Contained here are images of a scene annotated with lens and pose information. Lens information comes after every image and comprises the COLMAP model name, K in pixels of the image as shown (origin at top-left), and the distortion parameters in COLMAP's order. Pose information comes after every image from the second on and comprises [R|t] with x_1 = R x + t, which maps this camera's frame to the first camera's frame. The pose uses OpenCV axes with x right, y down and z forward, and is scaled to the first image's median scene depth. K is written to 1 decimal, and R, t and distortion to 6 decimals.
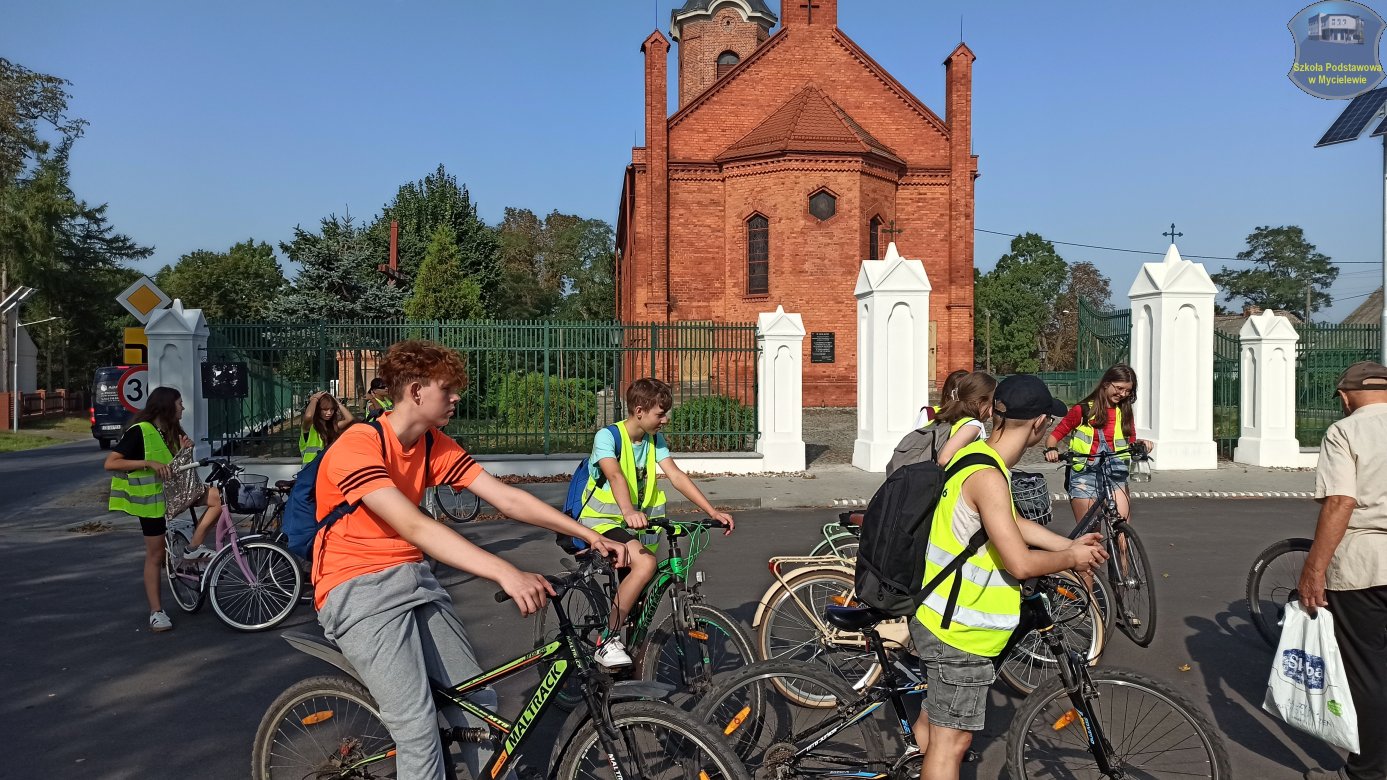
lens RADIAL K [[1032.5, 0, 693.5], [0, 1032.5, 390.0], [0, 0, 1]] dist [0.063138, -0.076822]
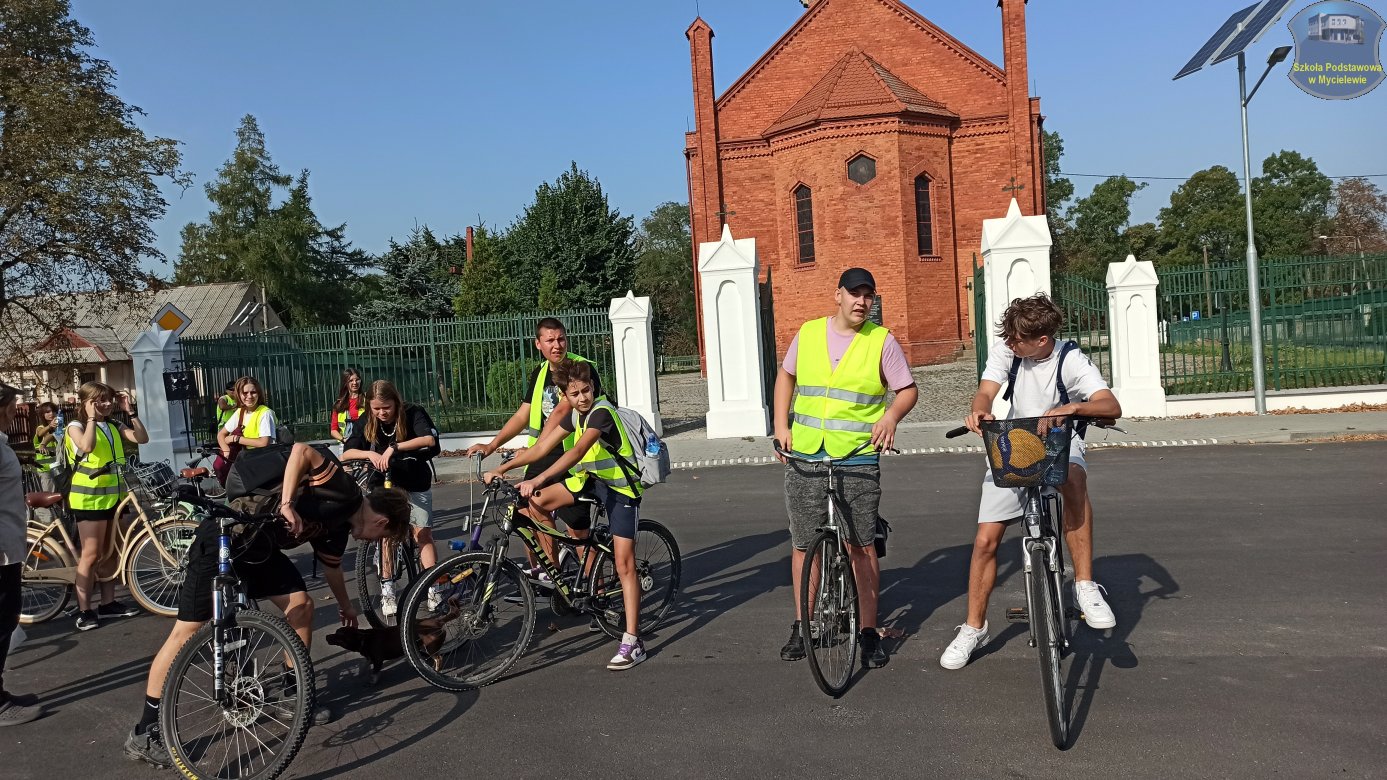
lens RADIAL K [[1032.5, 0, 693.5], [0, 1032.5, 390.0], [0, 0, 1]] dist [0.063138, -0.076822]
pose [[0.961240, -0.049987, -0.271143, 0.221863], [0.059314, 0.997893, 0.026307, -0.000729], [0.269257, -0.041369, 0.962179, -0.021607]]
